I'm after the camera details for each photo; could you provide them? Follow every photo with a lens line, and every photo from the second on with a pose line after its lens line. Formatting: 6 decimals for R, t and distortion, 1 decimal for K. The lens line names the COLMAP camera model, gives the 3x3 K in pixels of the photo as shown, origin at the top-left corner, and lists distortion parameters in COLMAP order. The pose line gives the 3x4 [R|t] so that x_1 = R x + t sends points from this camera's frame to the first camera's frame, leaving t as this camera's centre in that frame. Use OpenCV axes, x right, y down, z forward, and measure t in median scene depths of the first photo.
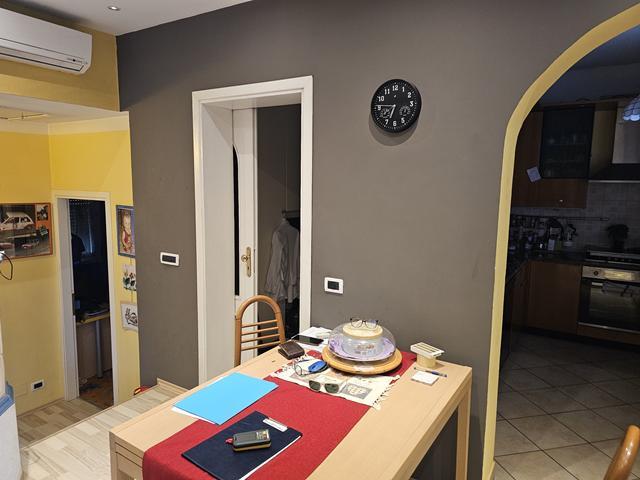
lens RADIAL K [[424.5, 0, 321.2], [0, 424.5, 236.5], [0, 0, 1]] dist [0.075898, -0.066056]
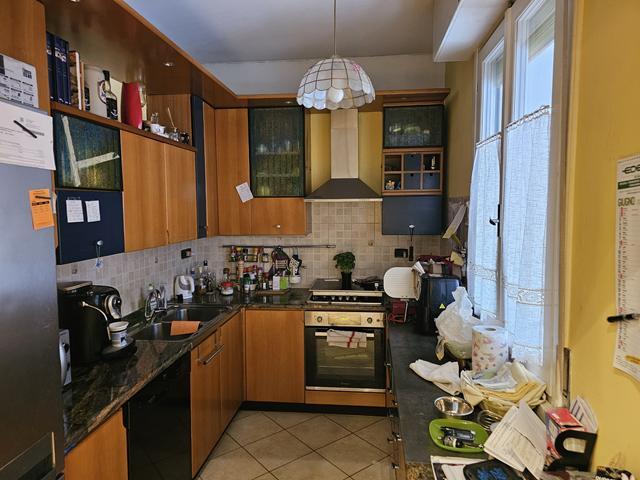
lens RADIAL K [[426.3, 0, 329.9], [0, 426.3, 238.1], [0, 0, 1]] dist [0.085978, -0.066909]
pose [[0.893331, -0.055752, 0.445927, 0.425403], [0.075563, 0.996782, -0.026754, -0.049430], [-0.443000, 0.057596, 0.894670, 0.405367]]
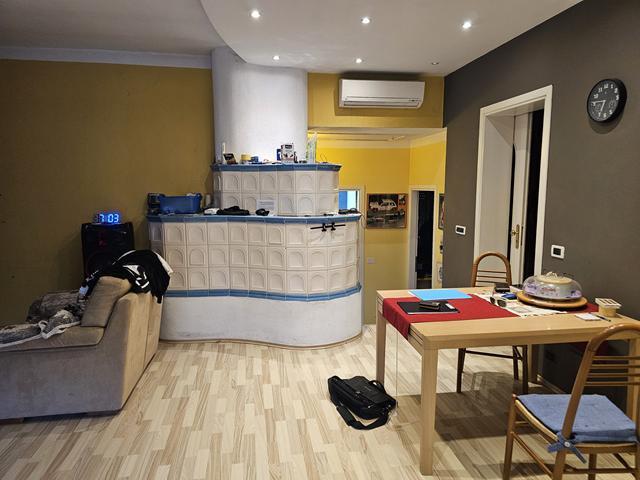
lens RADIAL K [[424.5, 0, 321.2], [0, 424.5, 236.5], [0, 0, 1]] dist [0.075898, -0.066056]
pose [[0.660387, 0.073480, -0.747322, 0.387599], [-0.078675, 0.996494, 0.028457, 0.068837], [0.746793, 0.040003, 0.663852, -0.261090]]
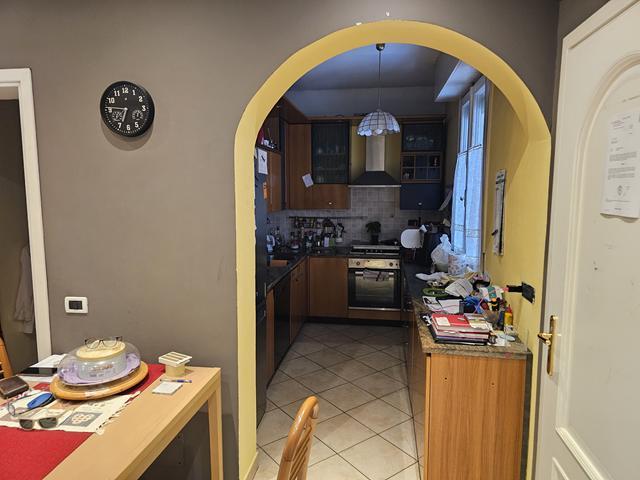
lens RADIAL K [[424.5, 0, 321.2], [0, 424.5, 236.5], [0, 0, 1]] dist [0.075898, -0.066056]
pose [[0.914799, -0.058279, 0.399682, 0.111254], [0.062523, 0.998041, 0.002425, 0.001623], [-0.399040, 0.022771, 0.916651, -0.030893]]
